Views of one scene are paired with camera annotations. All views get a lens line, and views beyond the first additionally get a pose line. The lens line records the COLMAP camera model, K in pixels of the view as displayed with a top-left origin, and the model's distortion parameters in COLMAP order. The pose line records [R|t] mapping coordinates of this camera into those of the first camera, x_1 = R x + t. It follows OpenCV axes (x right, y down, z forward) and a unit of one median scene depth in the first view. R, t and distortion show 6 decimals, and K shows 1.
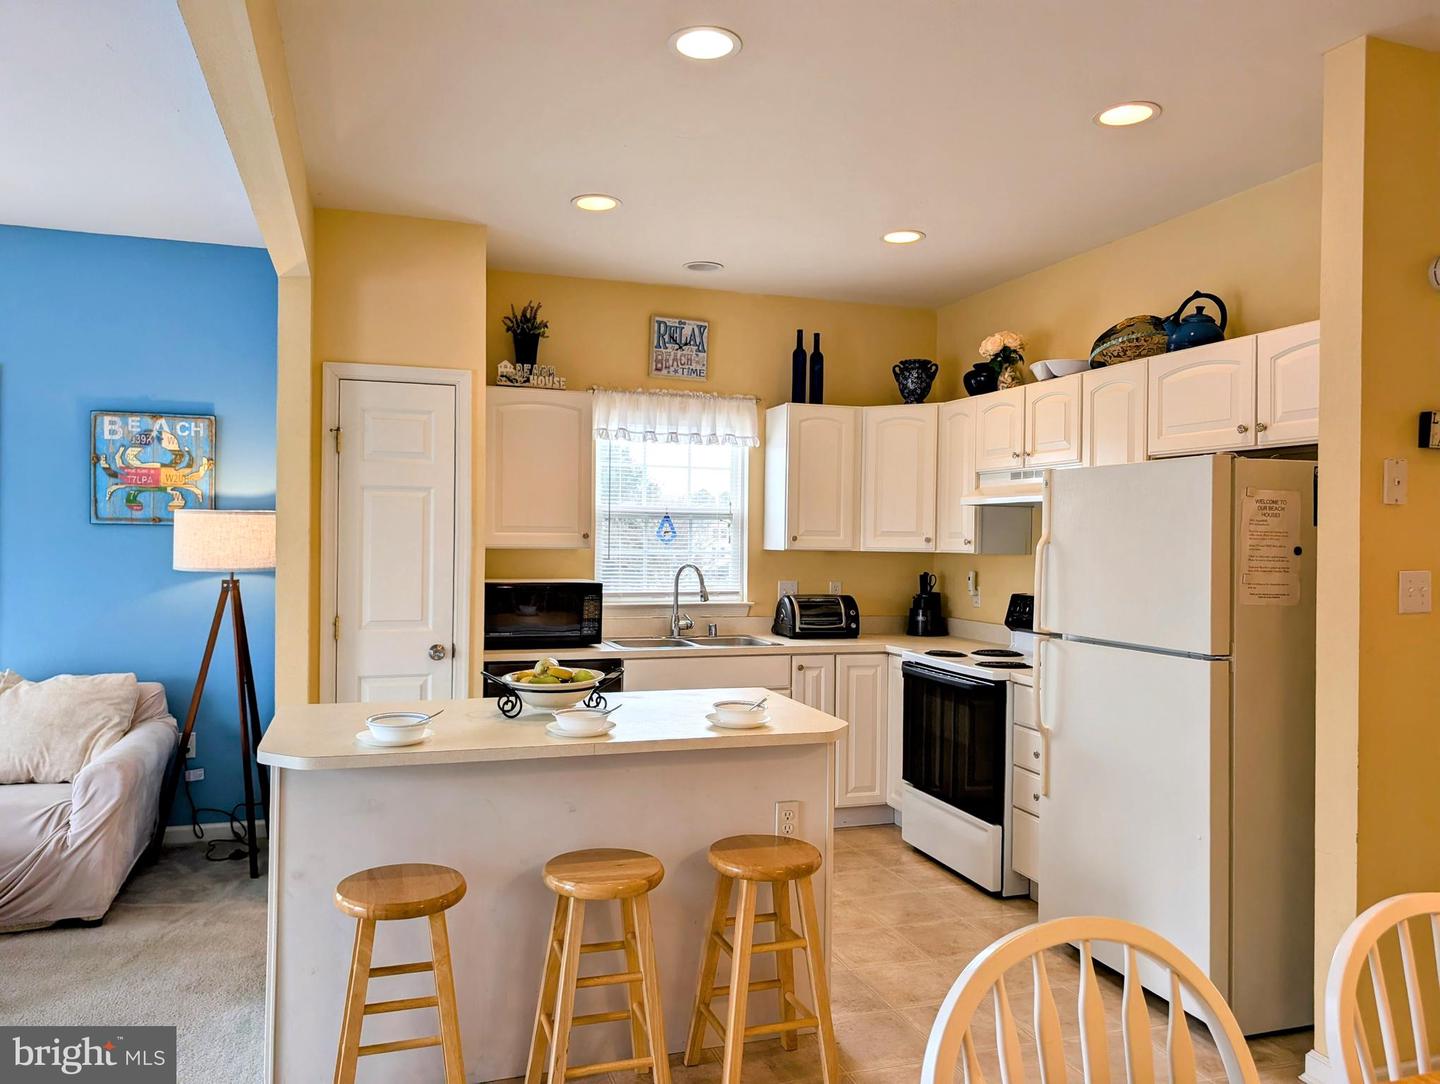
lens RADIAL K [[1021.4, 0, 710.2], [0, 1021.4, 539.3], [0, 0, 1]] dist [0.064368, -0.097561]
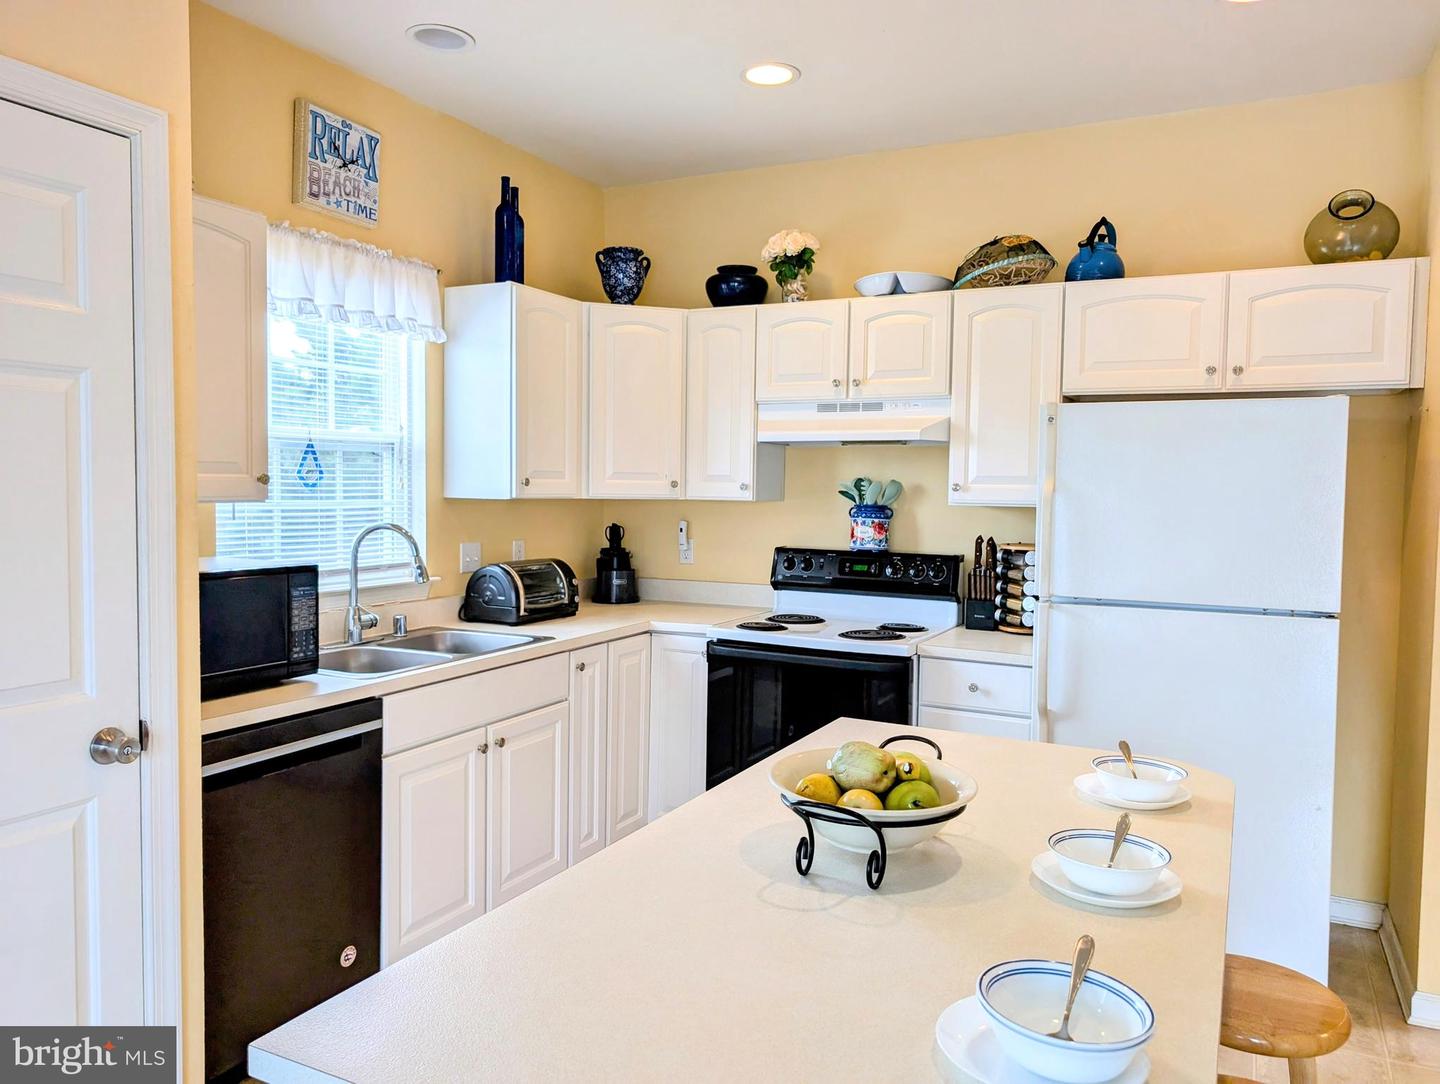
lens RADIAL K [[1035.2, 0, 726.1], [0, 1035.2, 532.2], [0, 0, 1]] dist [0.012161, -0.004229]
pose [[0.704605, -0.036799, 0.708645, -0.330313], [-0.004282, 0.998416, 0.056103, -0.006626], [-0.709587, -0.042565, 0.703331, 0.421444]]
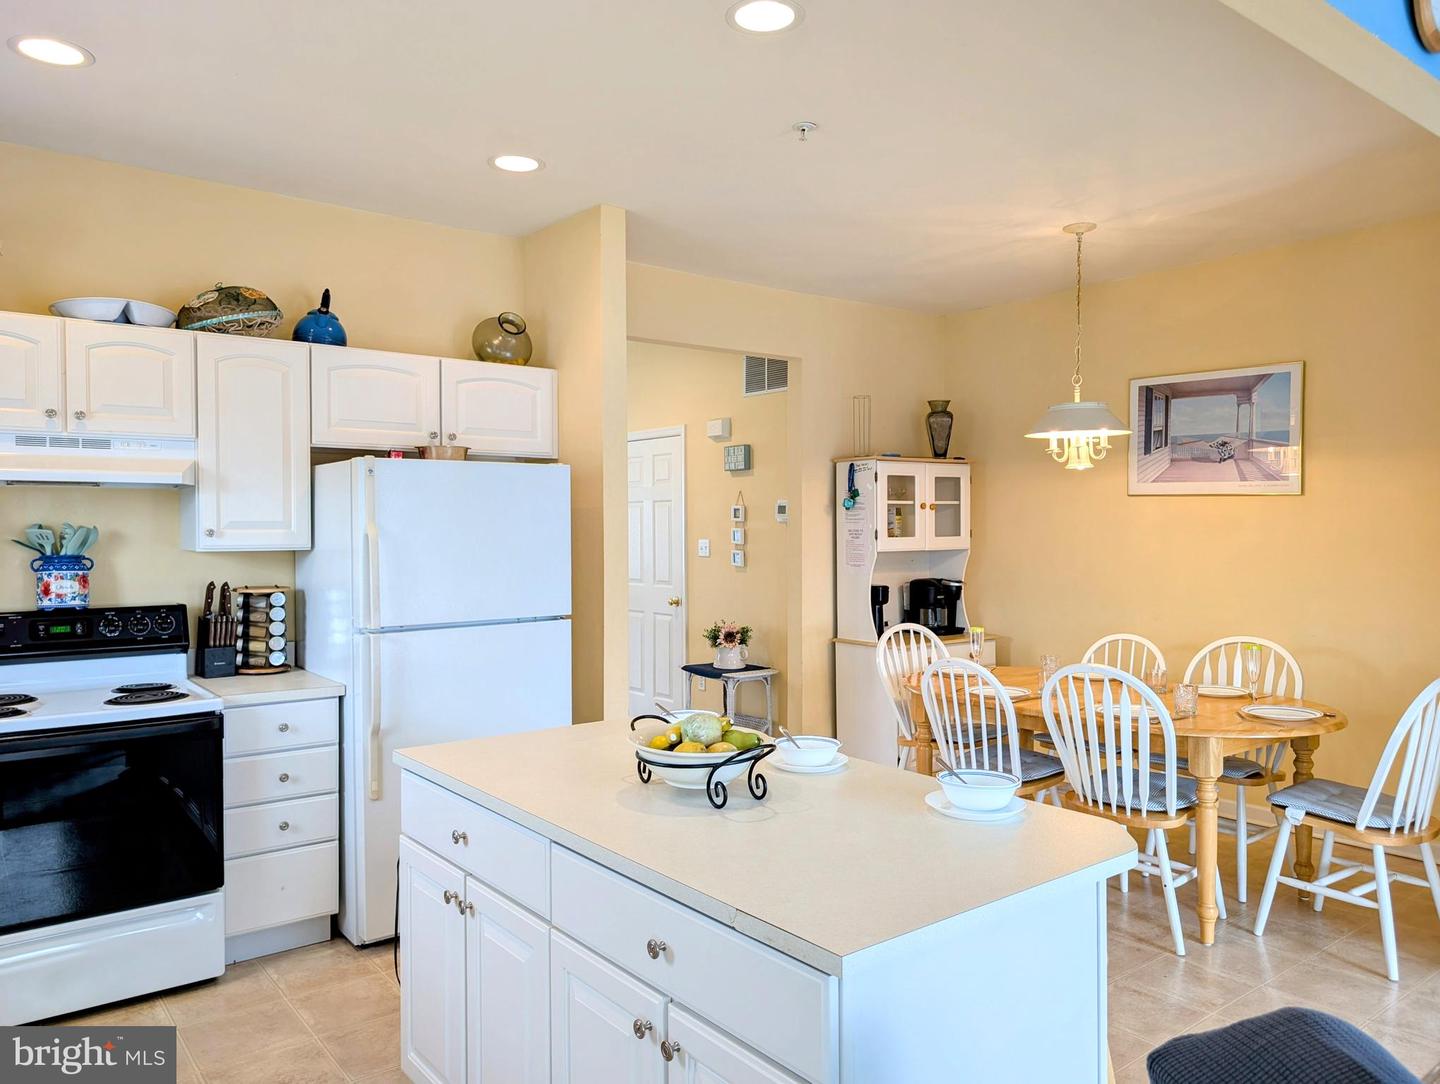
lens RADIAL K [[1022.0, 0, 724.1], [0, 1022.0, 547.4], [0, 0, 1]] dist [0.000862, -0.002840]
pose [[-0.347471, -0.029569, 0.937224, -0.477953], [0.000220, 0.999500, 0.031616, -0.010256], [-0.937691, 0.011192, -0.347291, 0.731176]]
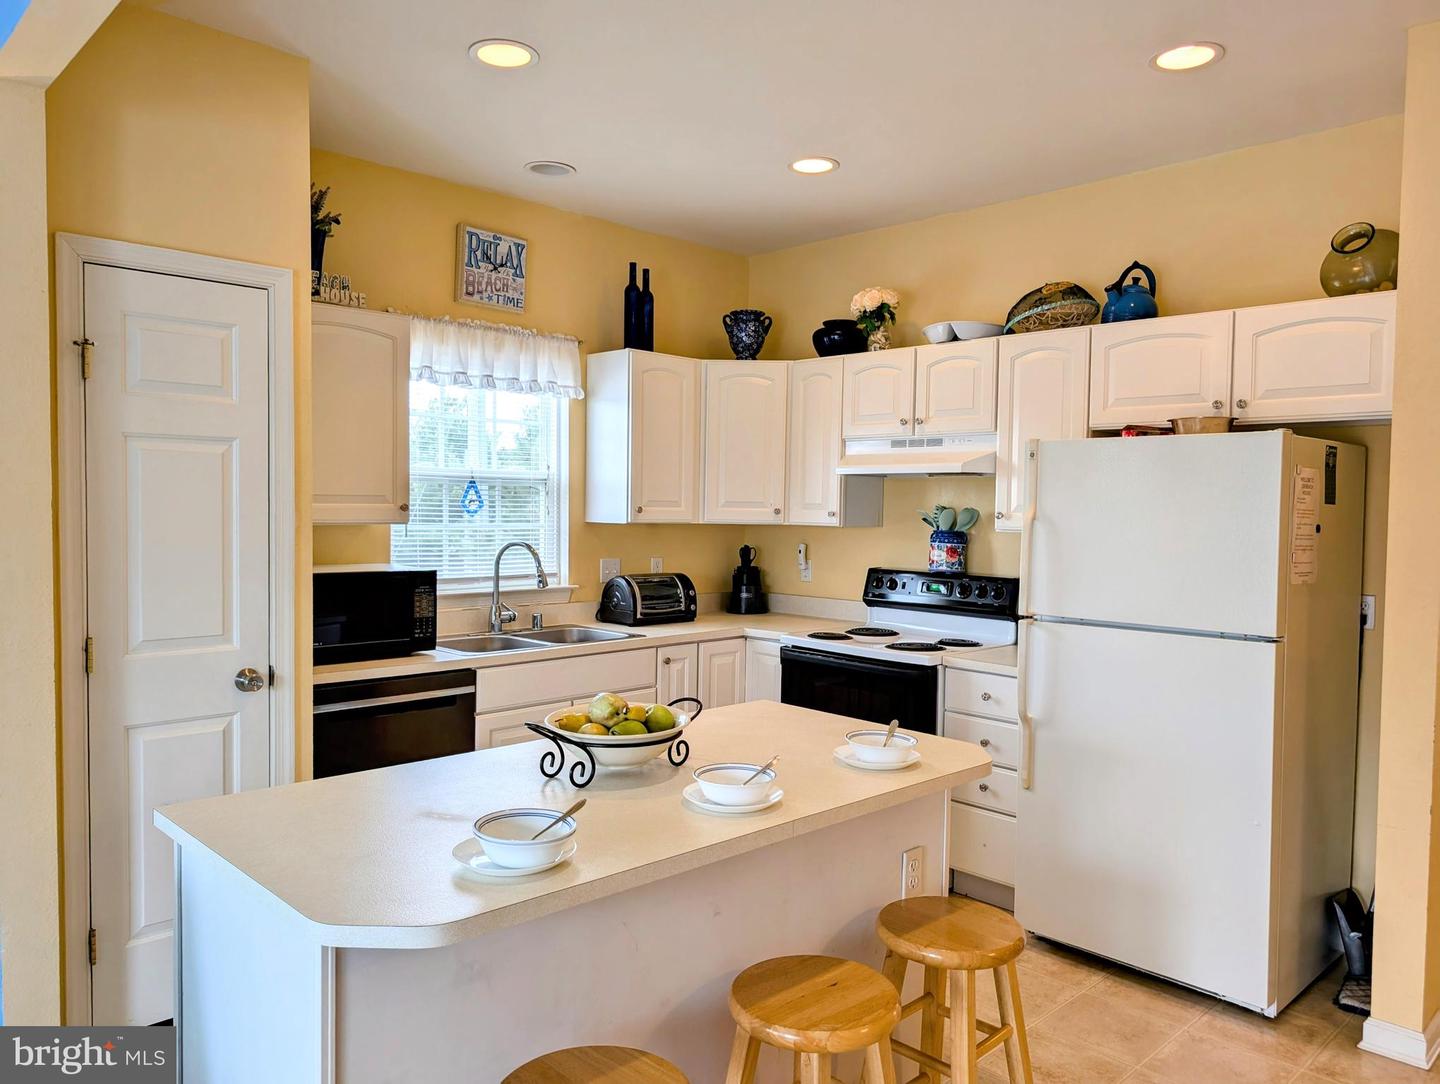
lens RADIAL K [[1024.8, 0, 731.8], [0, 1024.8, 545.9], [0, 0, 1]] dist [0.018603, -0.007174]
pose [[0.894165, -0.017244, 0.447406, -0.238051], [-0.003647, 0.998944, 0.045792, -0.010005], [-0.447723, -0.042577, 0.893158, 0.206926]]
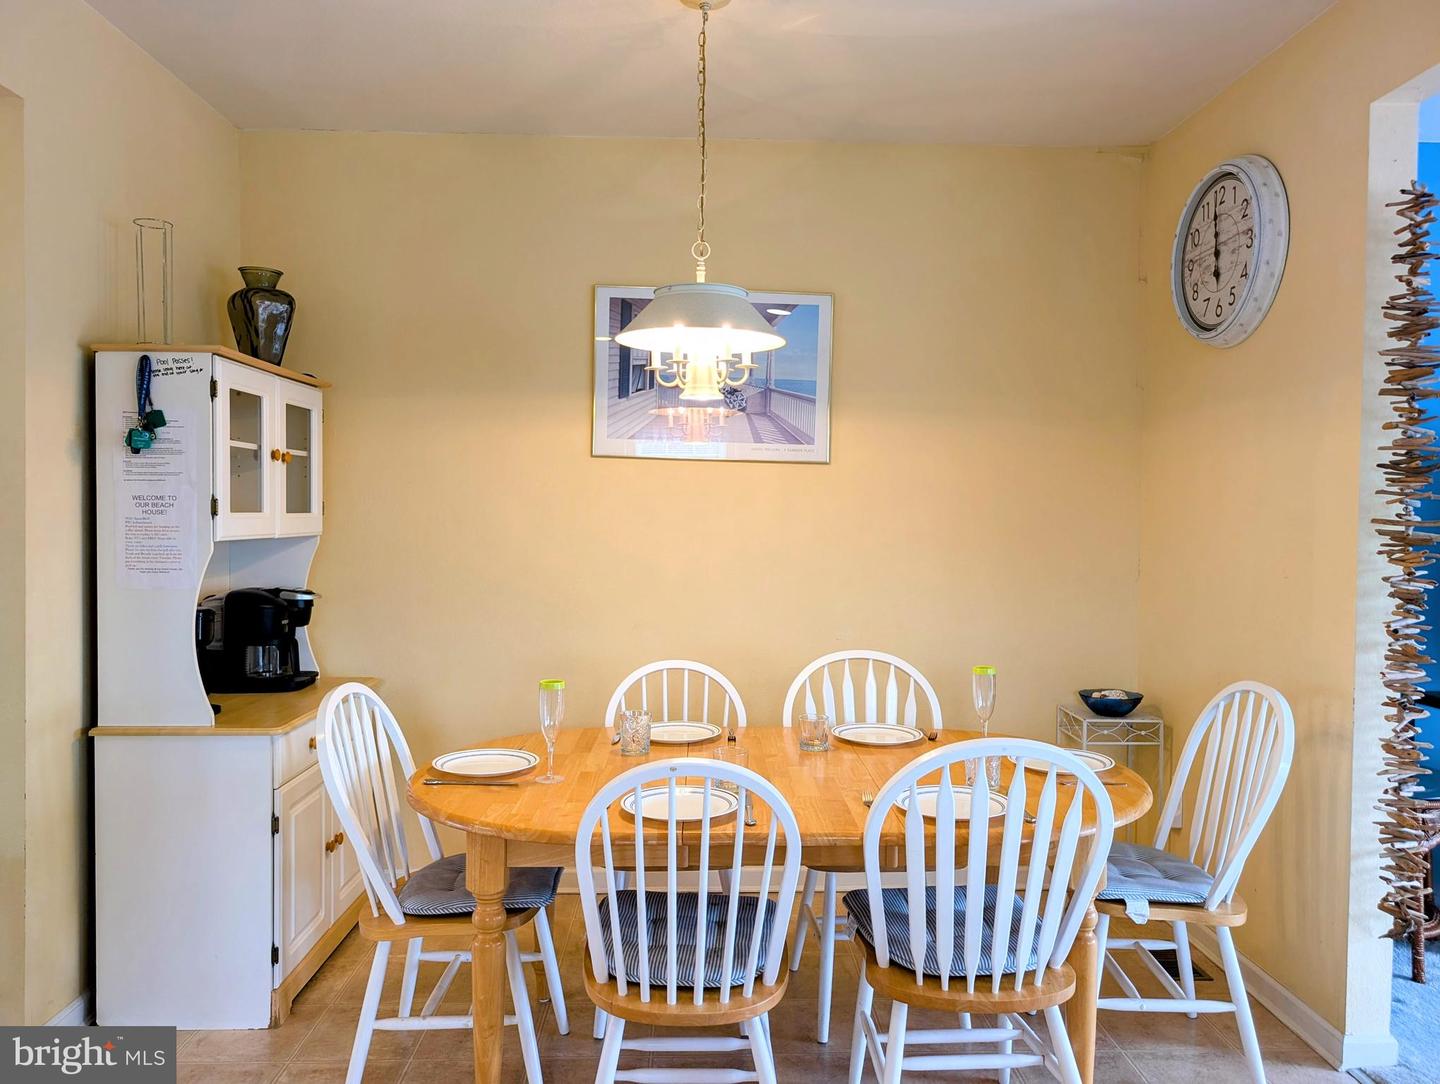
lens RADIAL K [[1036.6, 0, 731.0], [0, 1036.6, 542.3], [0, 0, 1]] dist [0.020062, -0.001190]
pose [[-0.964712, -0.027142, 0.261906, 0.083827], [-0.020754, 0.999417, 0.027123, 0.009138], [-0.262489, 0.020731, -0.964712, 0.656146]]
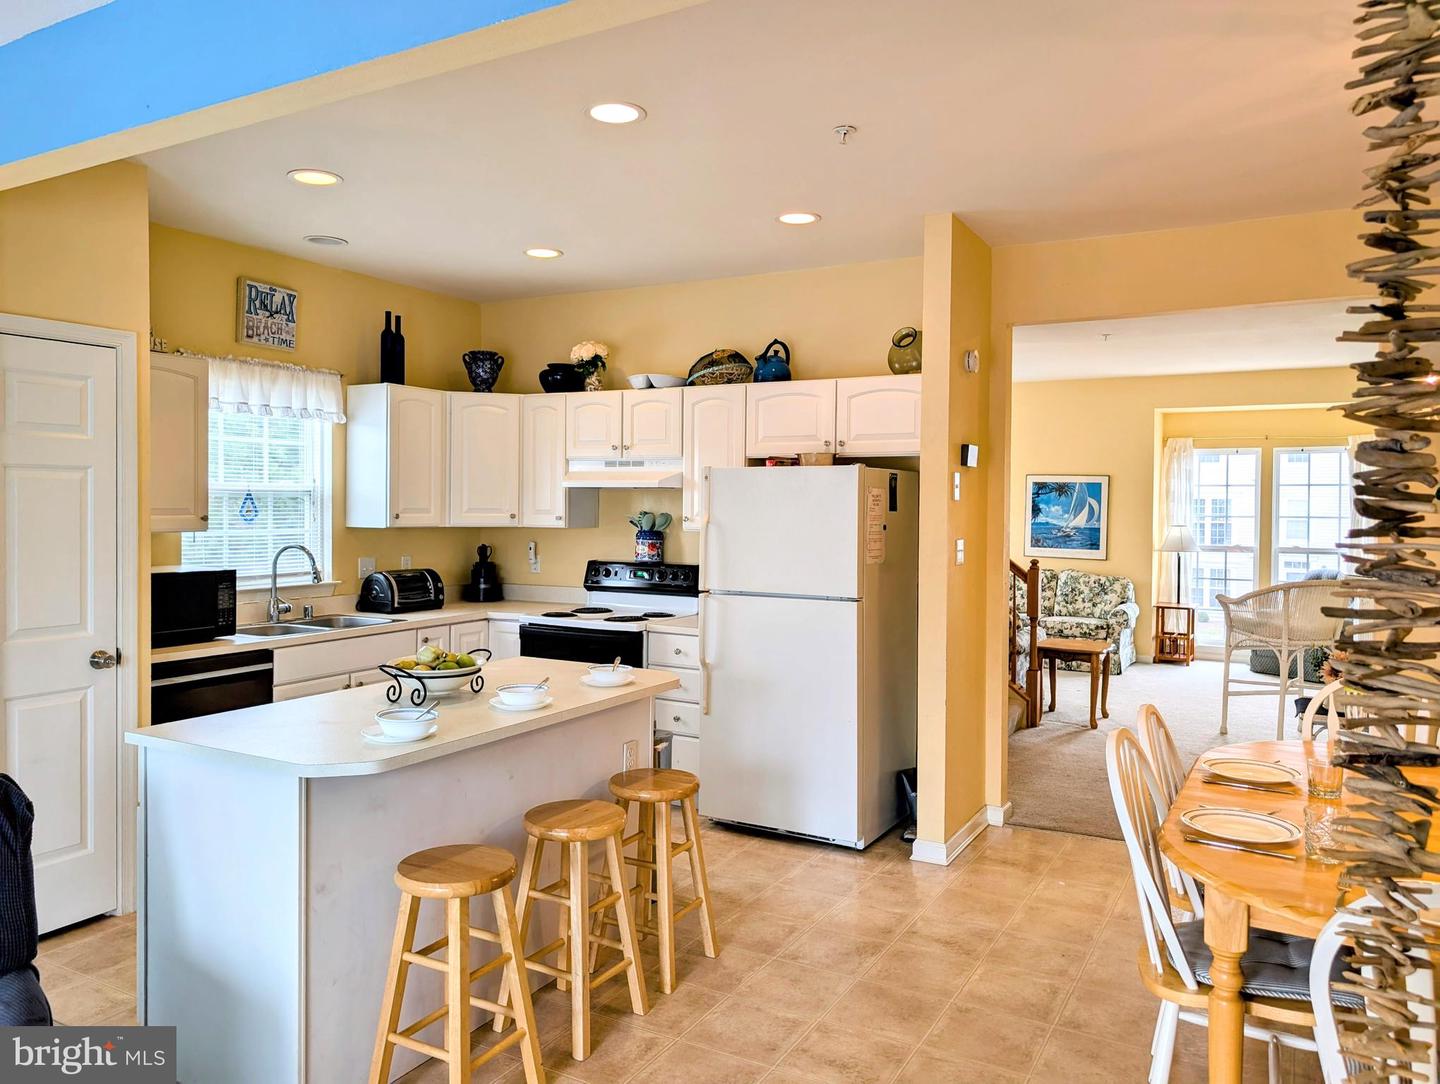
lens RADIAL K [[1022.0, 0, 723.5], [0, 1022.0, 518.1], [0, 0, 1]] dist [0.045724, -0.068659]
pose [[0.733205, -0.015422, 0.679833, -0.392167], [-0.000266, 0.999736, 0.022967, -0.023345], [-0.680008, -0.017021, 0.733007, 0.017755]]
